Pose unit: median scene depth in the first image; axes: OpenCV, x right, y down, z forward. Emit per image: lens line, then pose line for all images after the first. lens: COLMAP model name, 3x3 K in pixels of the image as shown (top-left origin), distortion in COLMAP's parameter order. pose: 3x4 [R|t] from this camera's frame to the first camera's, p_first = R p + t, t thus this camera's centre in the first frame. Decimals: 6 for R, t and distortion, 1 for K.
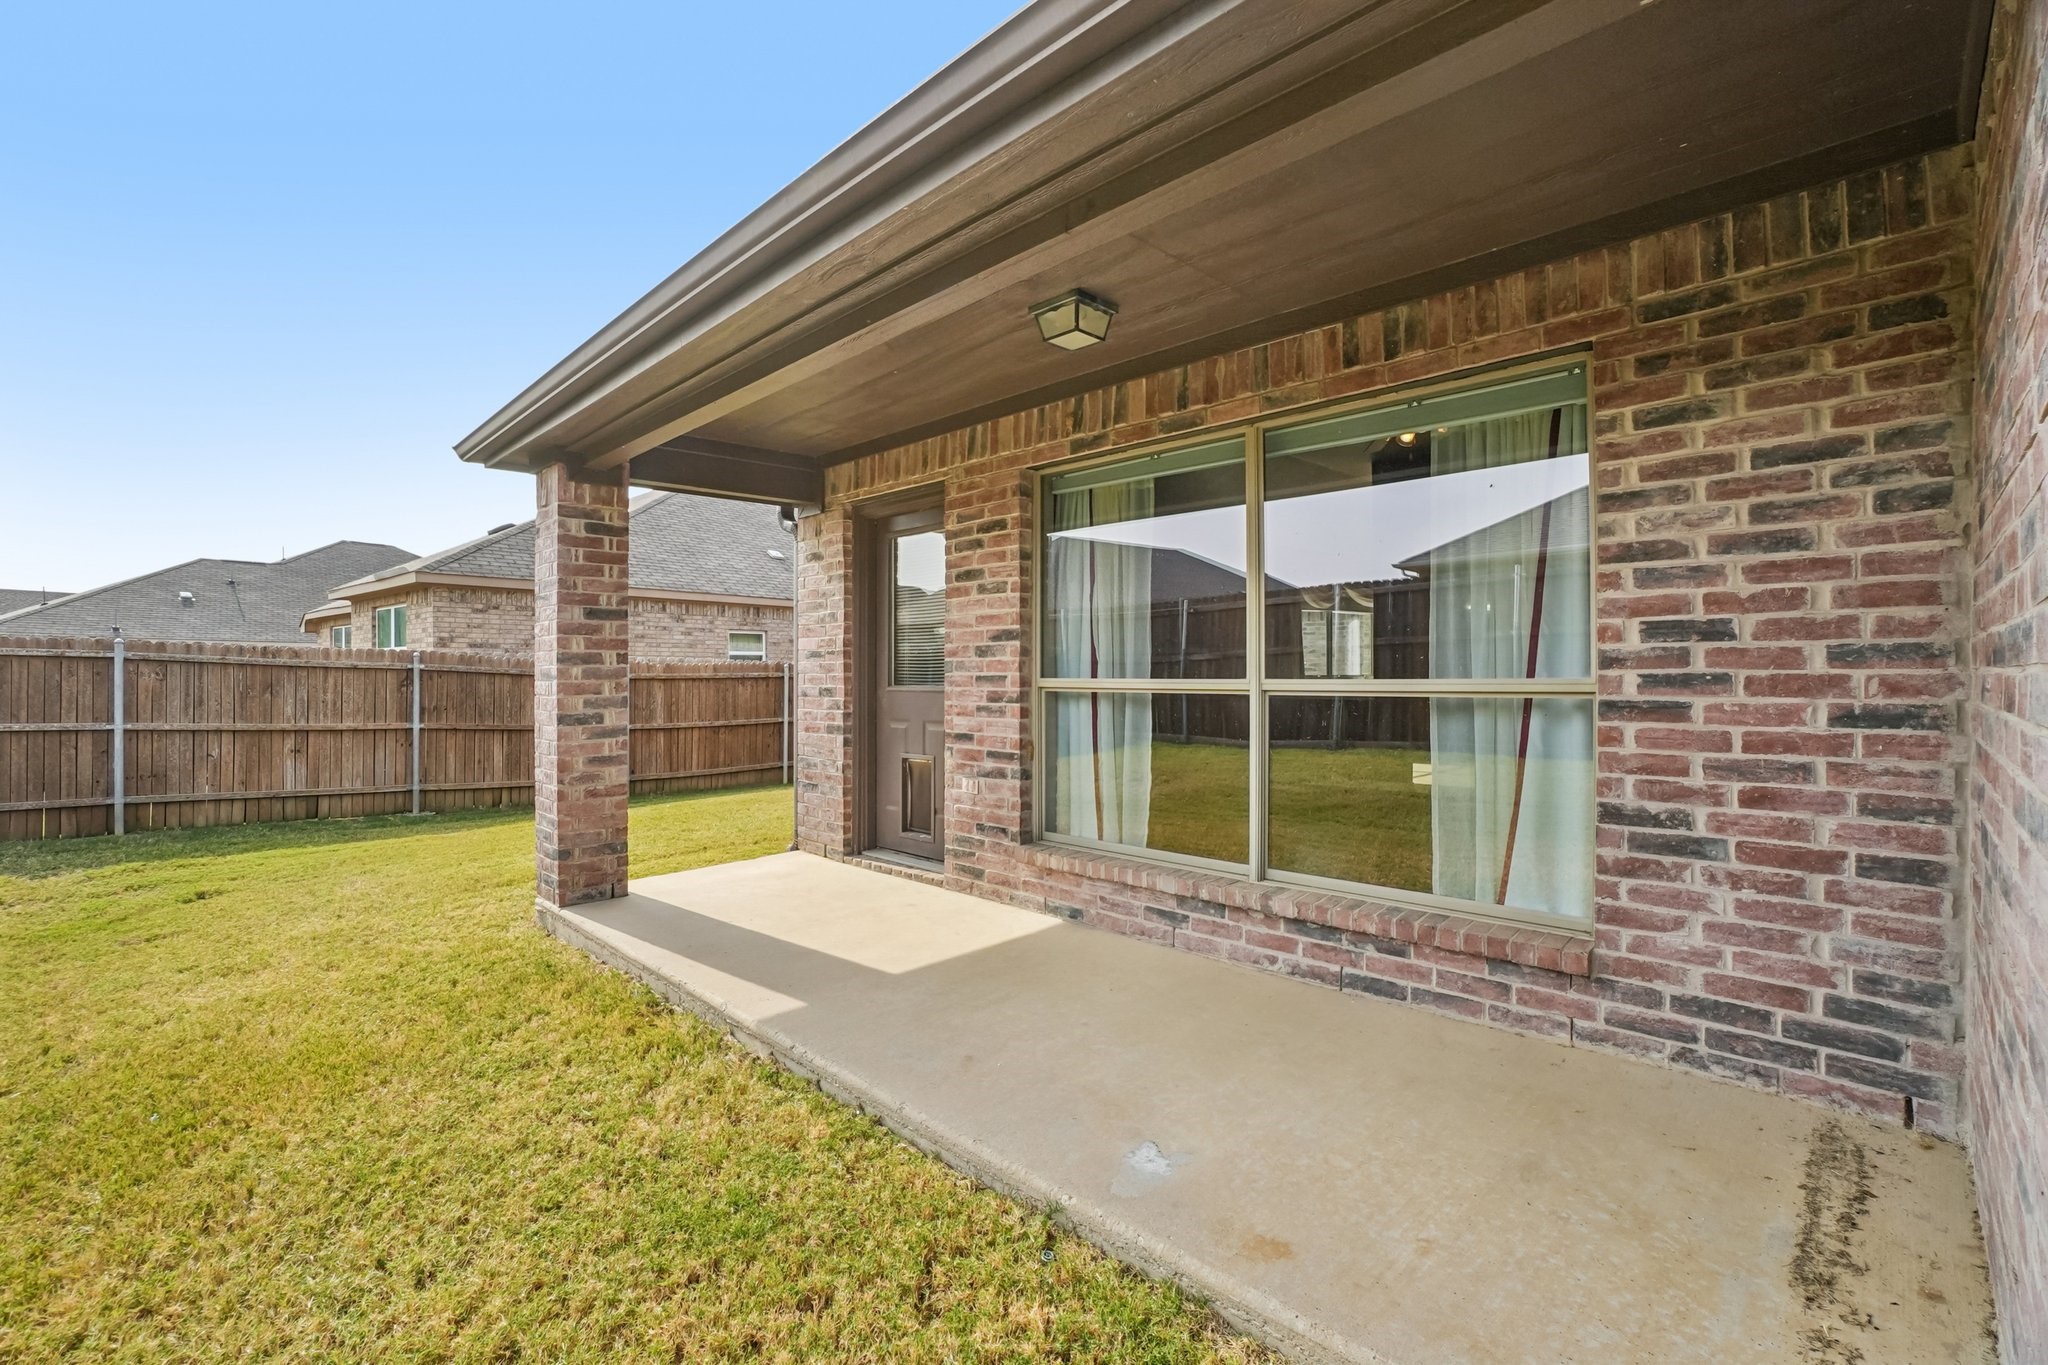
lens RADIAL K [[919.6, 0, 1024.2], [0, 919.6, 670.8], [0, 0, 1]] dist [-0.015970, 0.000483]
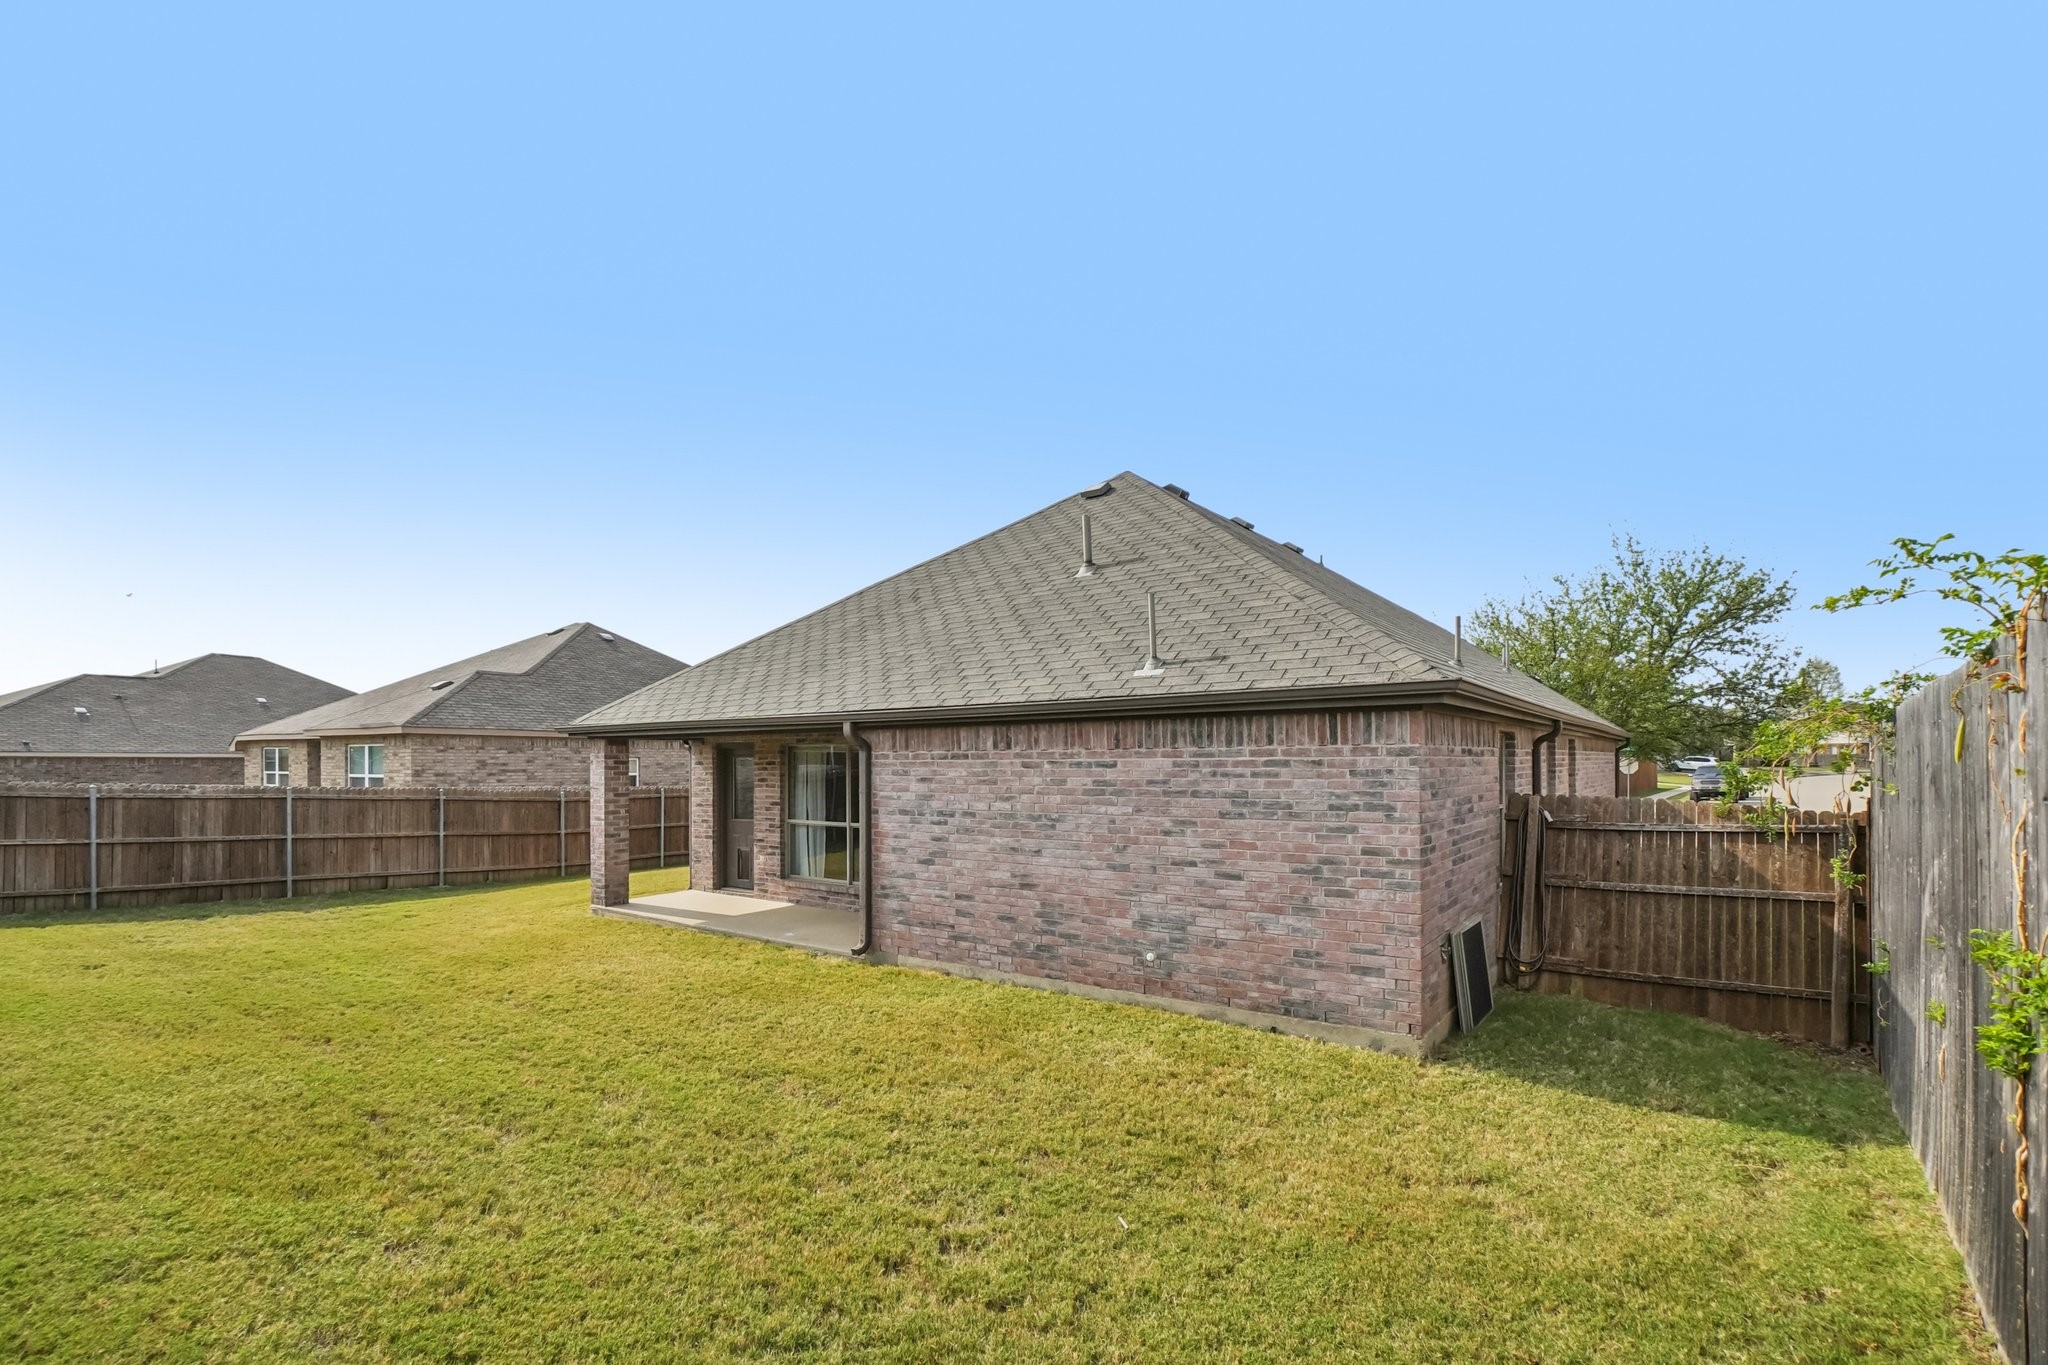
lens RADIAL K [[919.6, 0, 970.1], [0, 919.6, 760.4], [0, 0, 1]] dist [-0.015970, 0.000483]
pose [[0.993978, -0.001727, 0.109562, 0.215826], [0.001774, 0.999998, -0.000331, -0.138911], [-0.109561, 0.000523, 0.993980, -1.505349]]
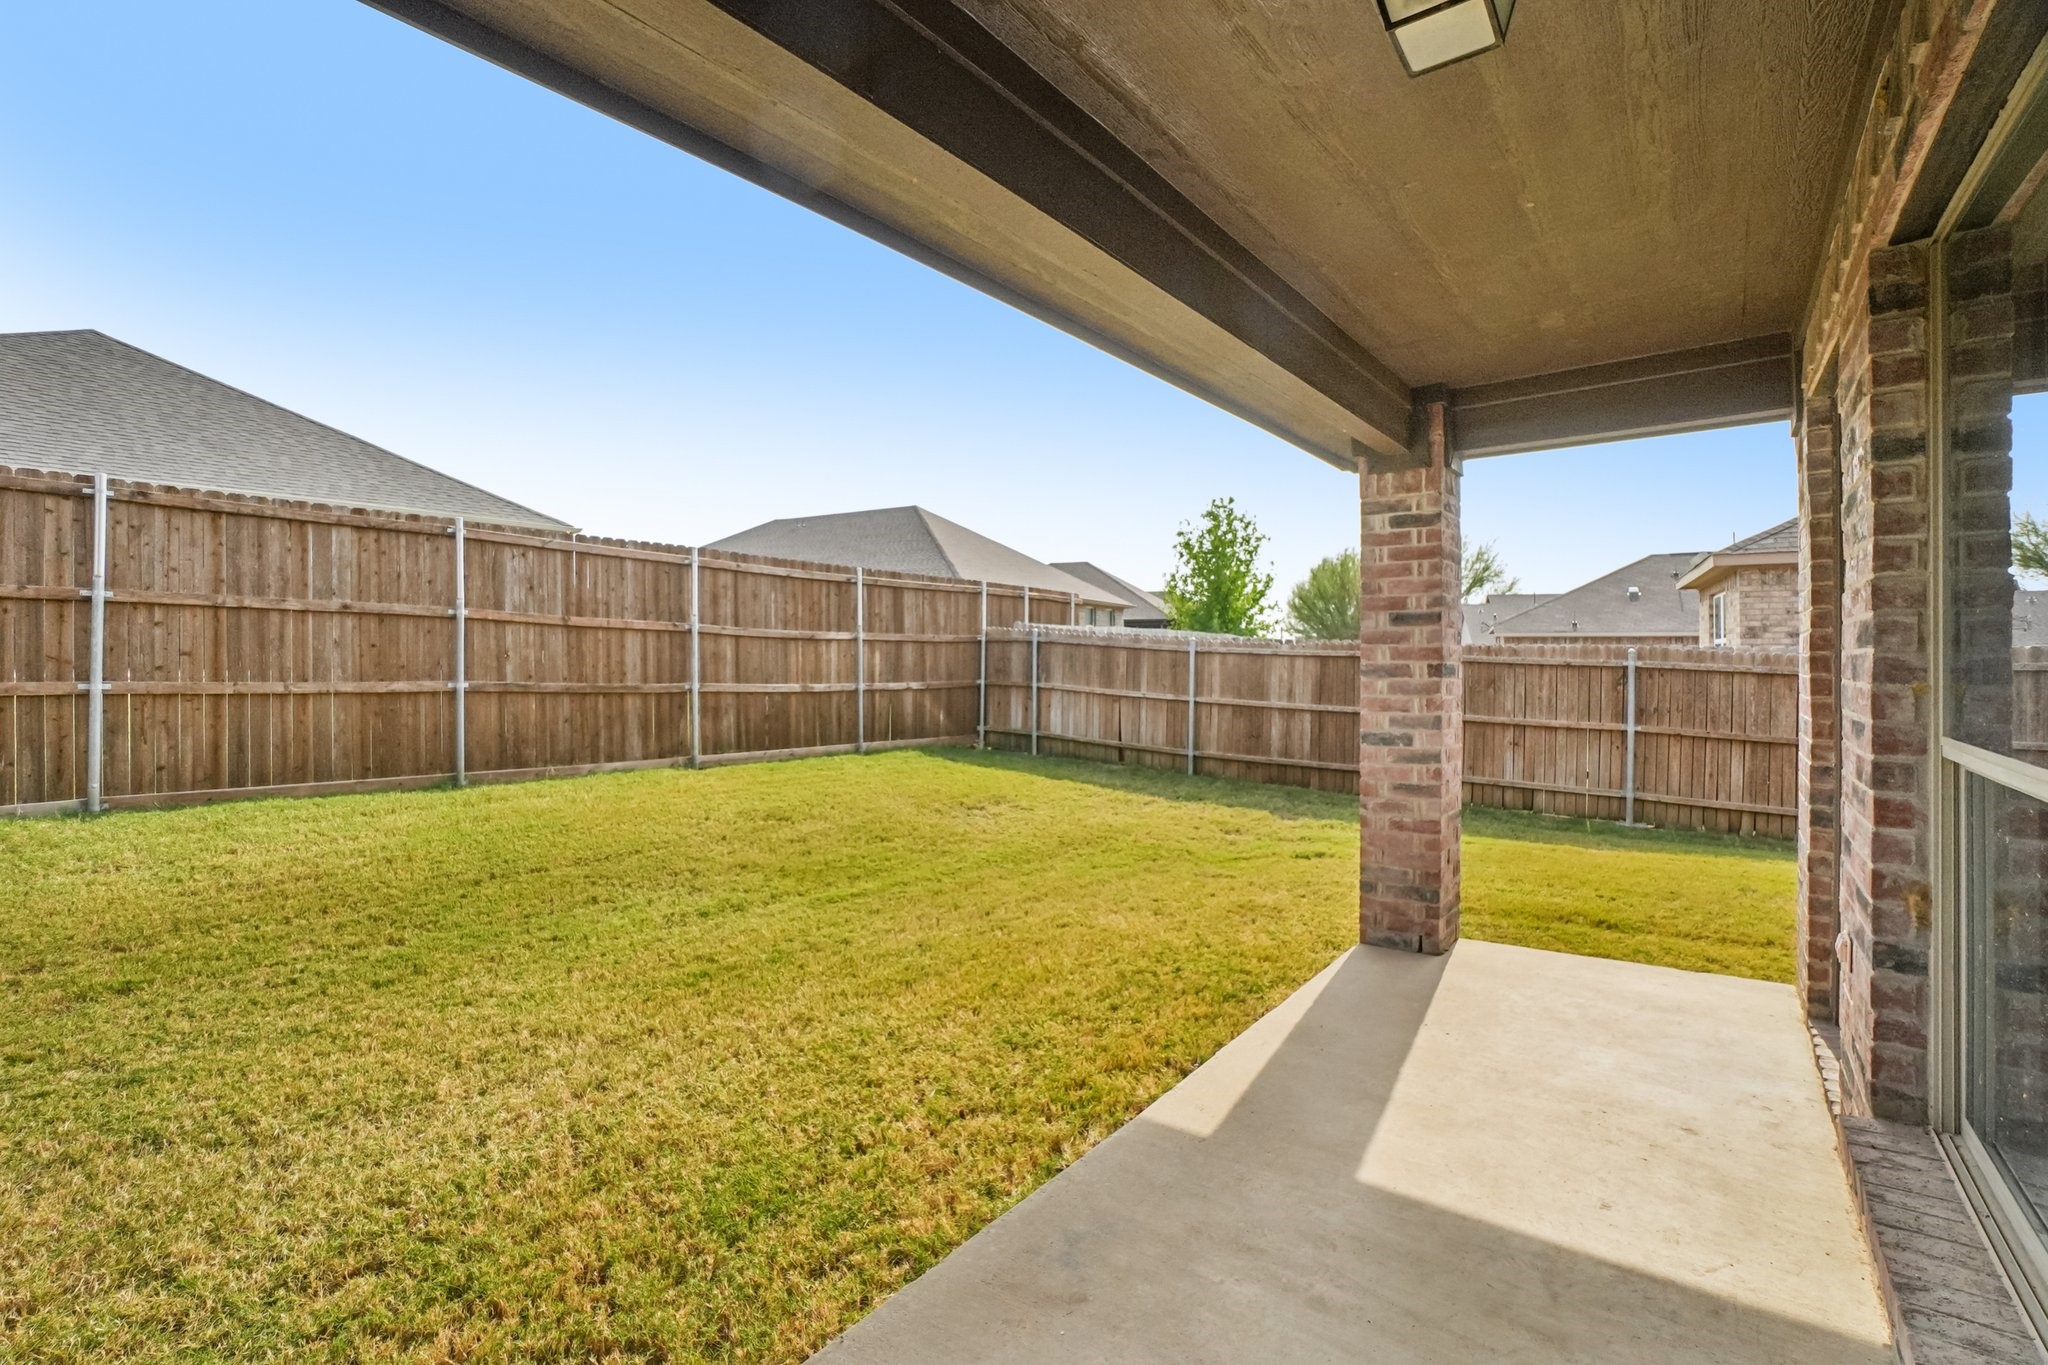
lens RADIAL K [[919.6, 0, 973.4], [0, 919.6, 659.1], [0, 0, 1]] dist [-0.015970, 0.000483]
pose [[0.143595, 0.000584, -0.989636, 0.294387], [0.001823, 0.999998, 0.000855, -0.022922], [0.989635, -0.001927, 0.143594, 0.415680]]
